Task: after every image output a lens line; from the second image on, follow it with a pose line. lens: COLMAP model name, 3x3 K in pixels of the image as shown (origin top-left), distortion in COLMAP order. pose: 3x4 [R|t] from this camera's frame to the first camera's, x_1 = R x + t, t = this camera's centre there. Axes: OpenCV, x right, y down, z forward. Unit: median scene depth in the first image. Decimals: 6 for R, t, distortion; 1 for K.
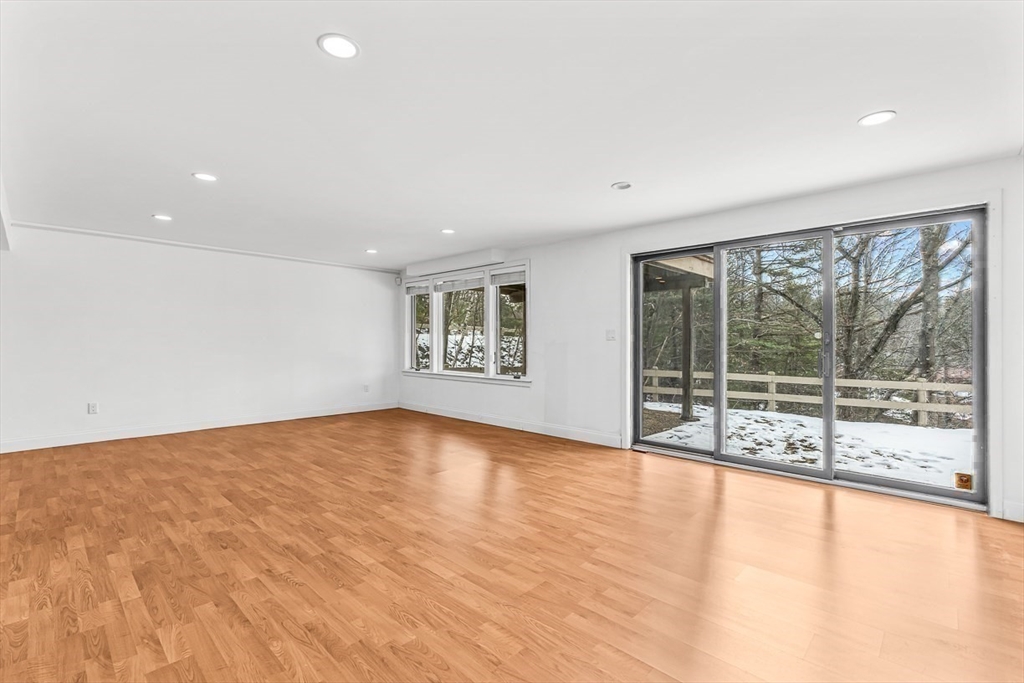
lens RADIAL K [[453.0, 0, 513.0], [0, 453.0, 347.1], [0, 0, 1]] dist [-0.003794, -0.000292]
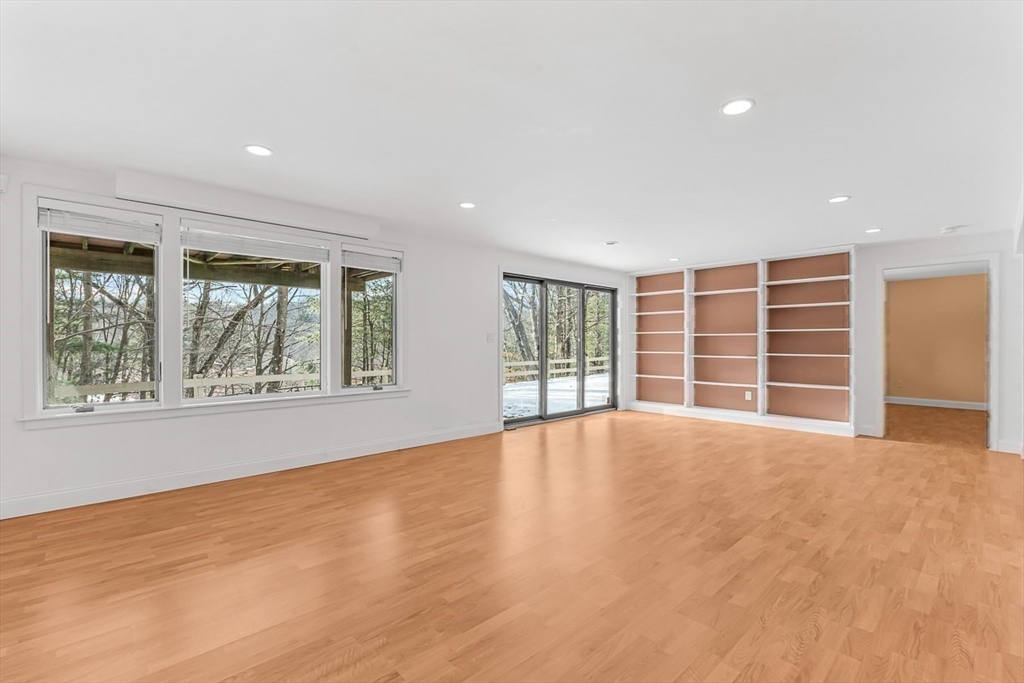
lens RADIAL K [[453.0, 0, 514.5], [0, 453.0, 339.8], [0, 0, 1]] dist [-0.003794, -0.000292]
pose [[0.061459, 0.006221, 0.998090, -1.716459], [0.009798, 0.999929, -0.006835, -0.022624], [-0.998062, 0.010199, 0.061393, 1.579816]]
